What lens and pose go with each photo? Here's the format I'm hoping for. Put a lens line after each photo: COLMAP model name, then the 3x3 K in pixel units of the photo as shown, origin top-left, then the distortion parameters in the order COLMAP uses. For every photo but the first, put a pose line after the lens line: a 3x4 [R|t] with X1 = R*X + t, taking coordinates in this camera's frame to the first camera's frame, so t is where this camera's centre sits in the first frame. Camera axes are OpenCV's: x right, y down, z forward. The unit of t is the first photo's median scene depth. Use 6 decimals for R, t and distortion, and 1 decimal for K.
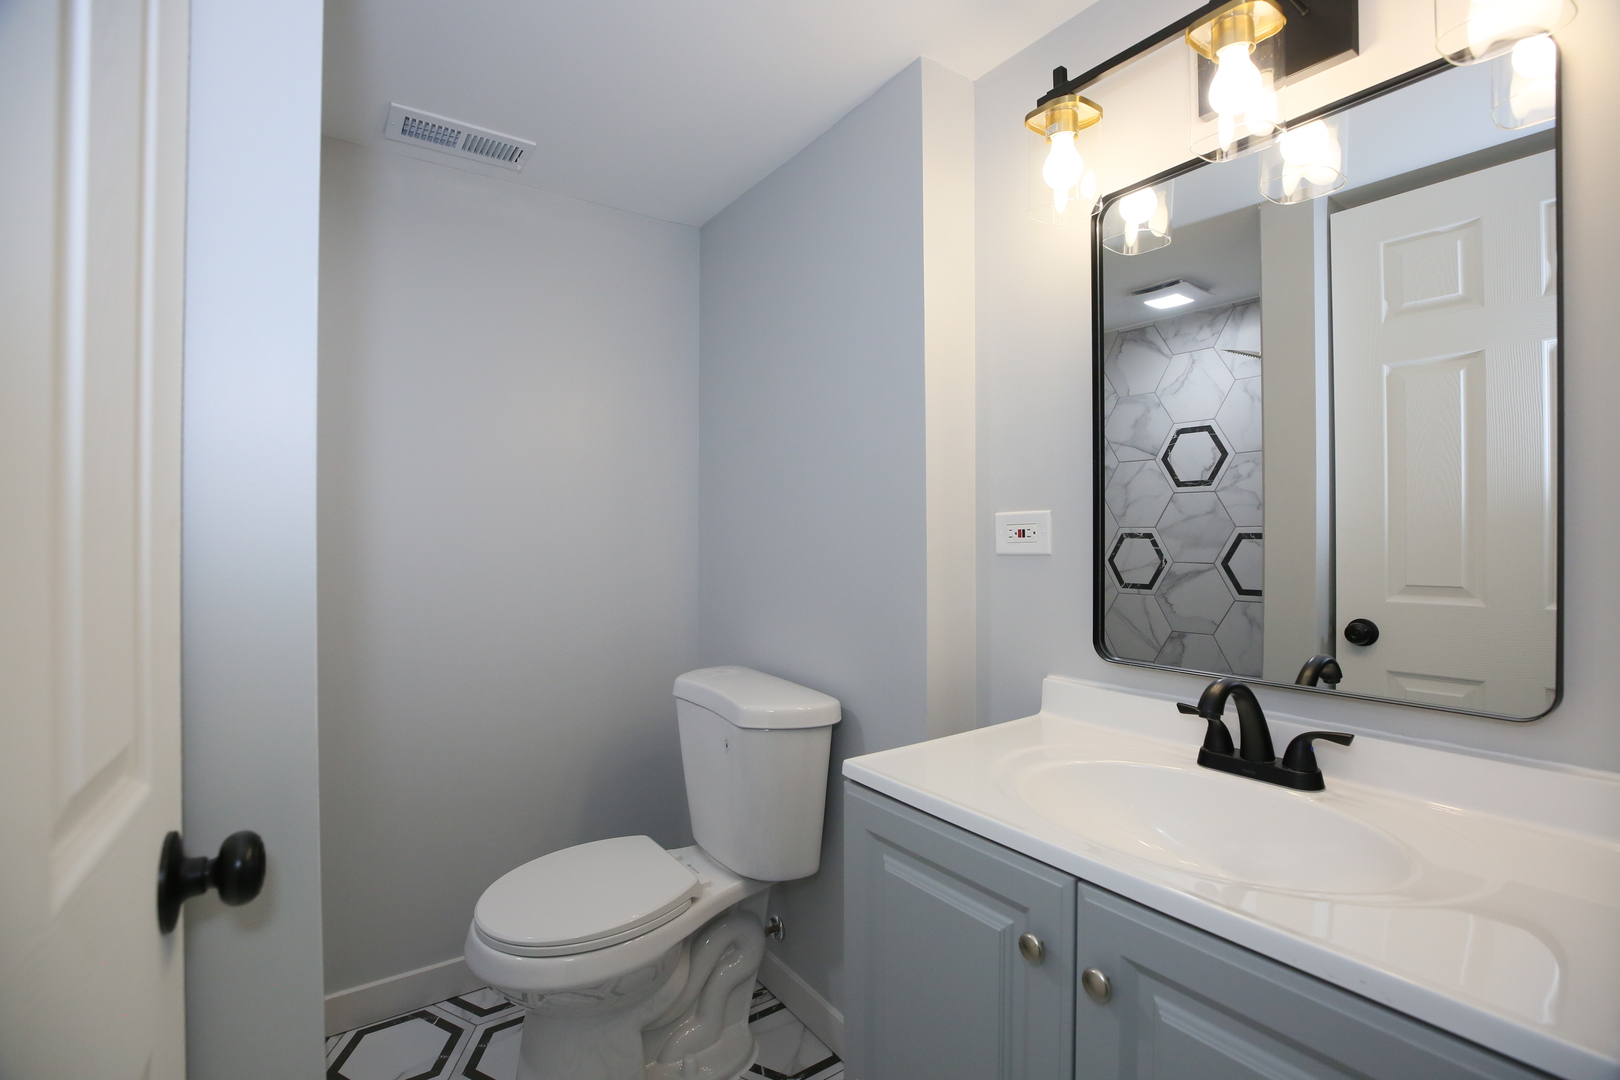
lens RADIAL K [[744.8, 0, 809.9], [0, 744.8, 536.2], [0, 0, 1]] dist [-0.032075, 0.004022]
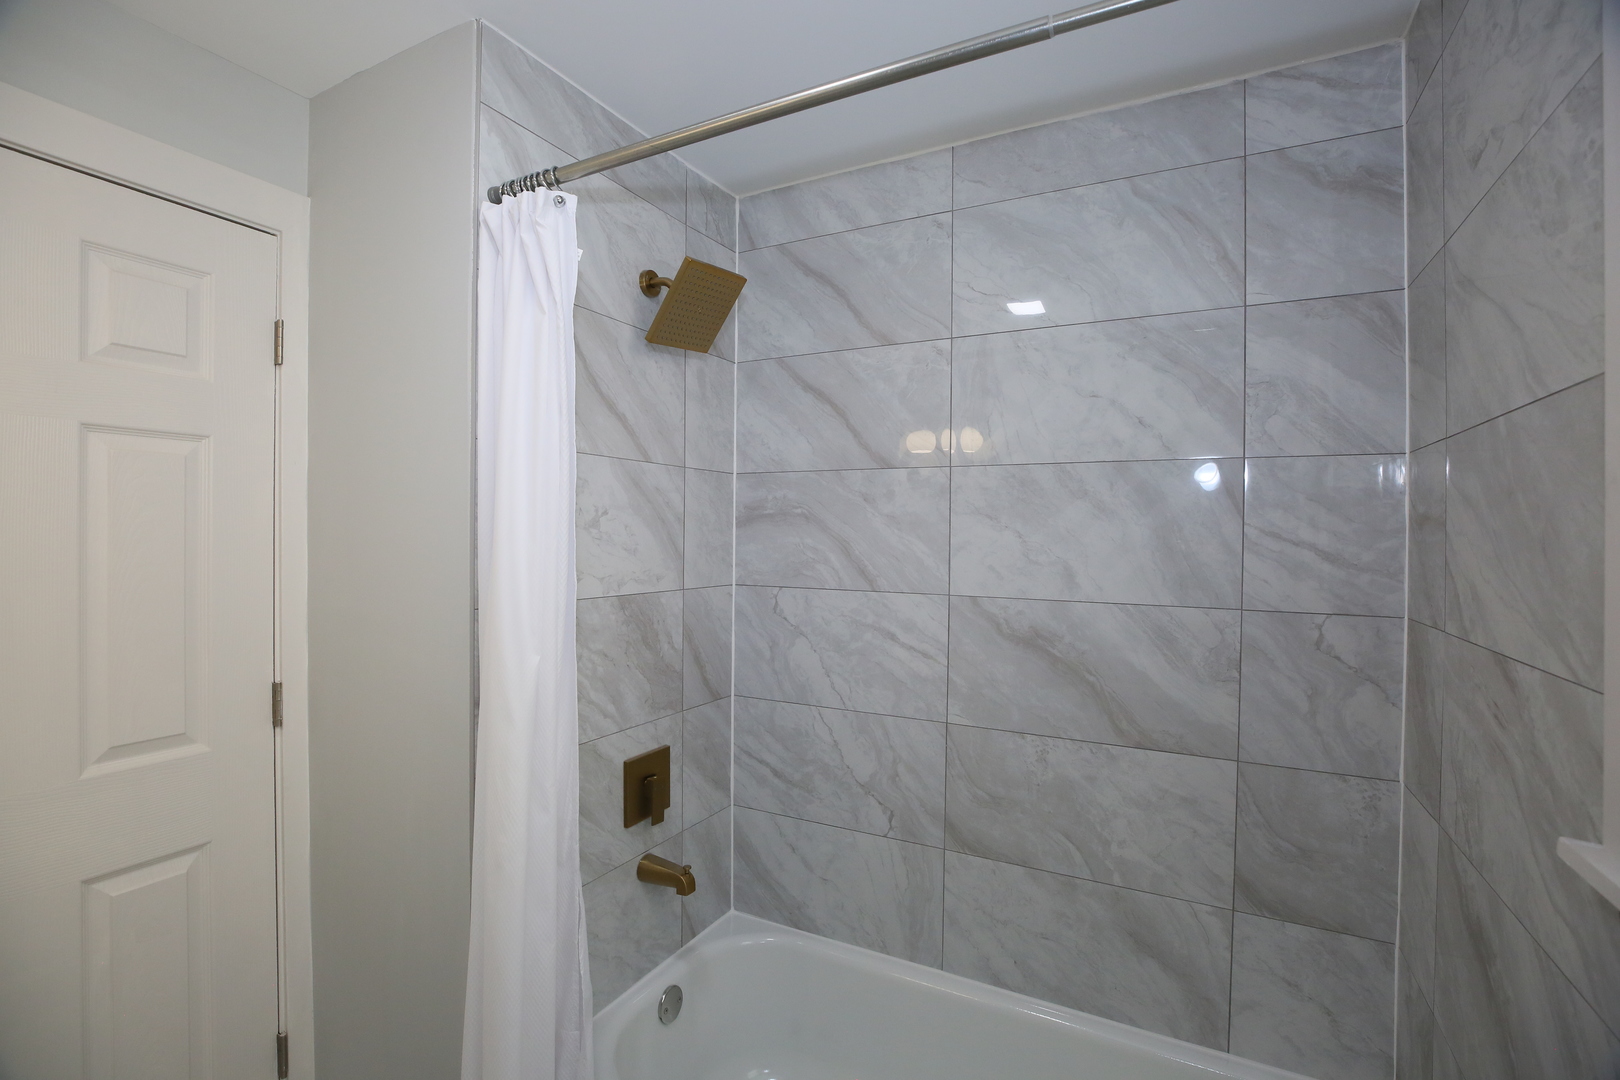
lens RADIAL K [[744.8, 0, 809.5], [0, 744.8, 538.9], [0, 0, 1]] dist [-0.032075, 0.004022]
pose [[-0.453285, -0.002569, 0.891362, -0.105531], [-0.000786, 0.999997, 0.002482, -0.140305], [-0.891365, 0.000424, -0.453285, 0.751135]]
